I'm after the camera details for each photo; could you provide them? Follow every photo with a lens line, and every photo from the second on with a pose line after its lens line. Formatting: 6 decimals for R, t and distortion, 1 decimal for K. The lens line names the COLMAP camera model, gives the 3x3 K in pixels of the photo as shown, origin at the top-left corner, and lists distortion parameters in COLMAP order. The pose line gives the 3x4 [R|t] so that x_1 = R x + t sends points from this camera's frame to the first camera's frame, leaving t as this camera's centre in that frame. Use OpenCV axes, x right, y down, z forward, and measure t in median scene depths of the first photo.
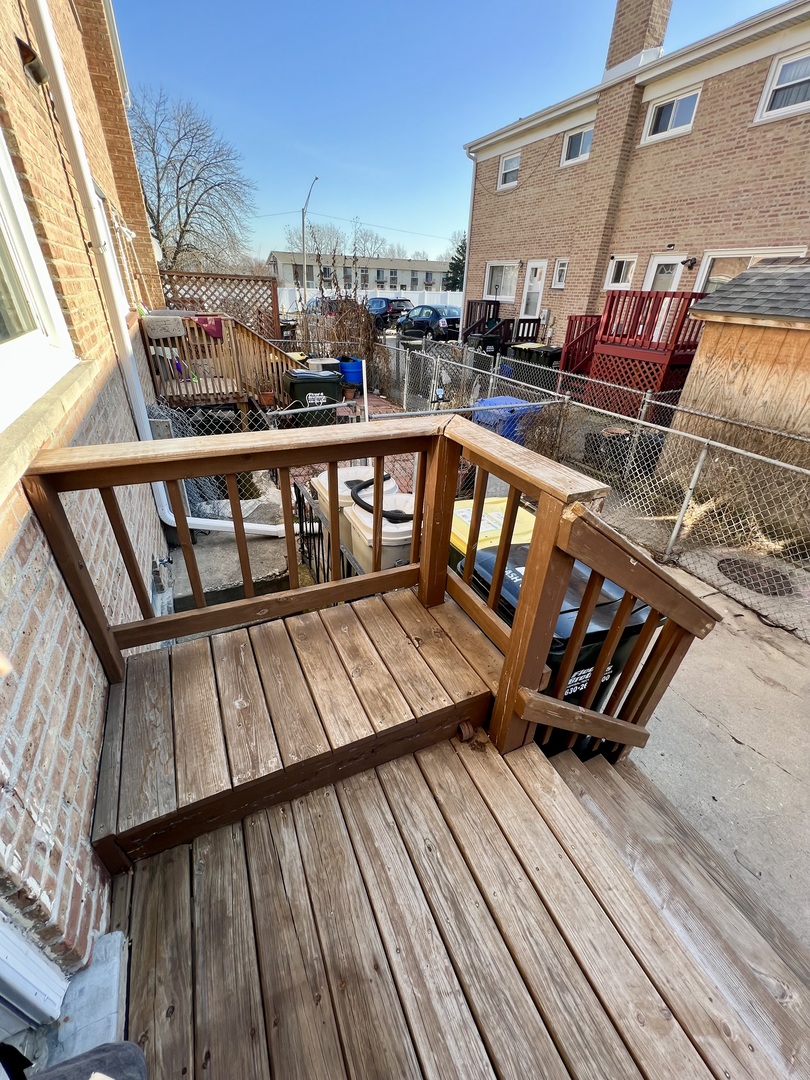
lens RADIAL K [[428.4, 0, 405.9], [0, 428.4, 537.5], [0, 0, 1]] dist [-0.004073, 0.000798]
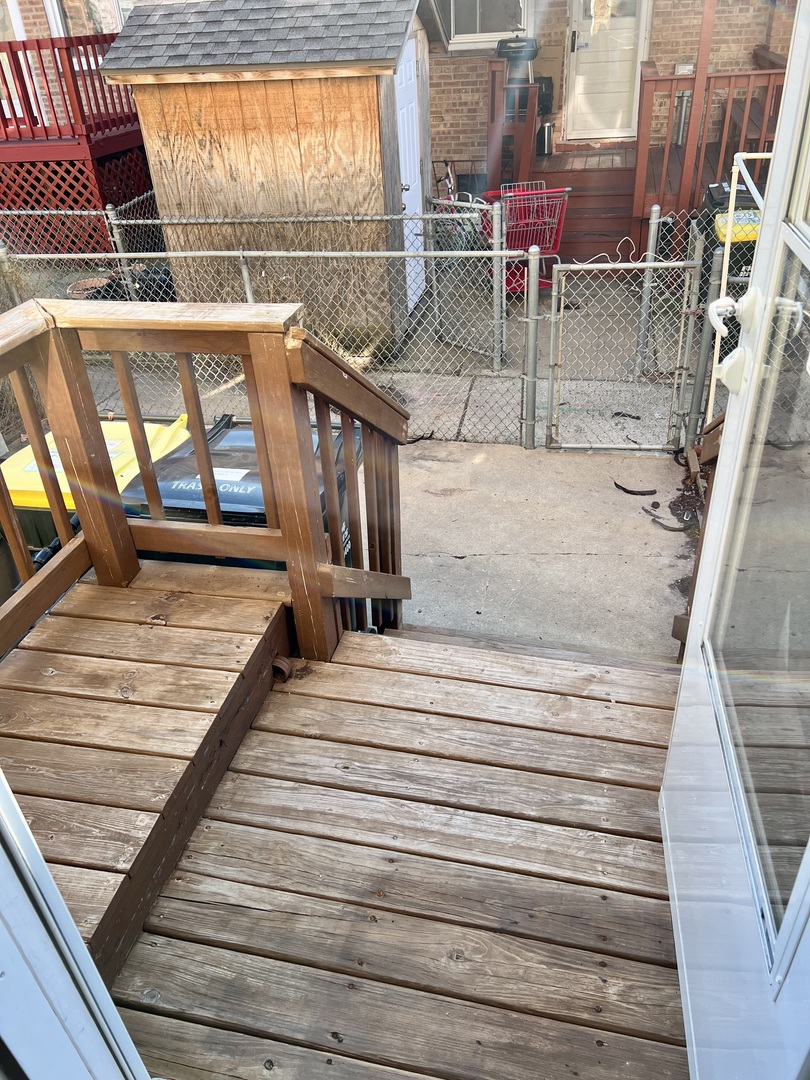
lens RADIAL K [[802.9, 0, 402.4], [0, 802.9, 542.0], [0, 0, 1]] dist [0.039286, -0.048669]
pose [[0.603462, -0.490898, 0.628373, -0.579748], [0.461794, 0.857586, 0.226478, 0.024091], [-0.650062, 0.153508, 0.744215, -0.298019]]
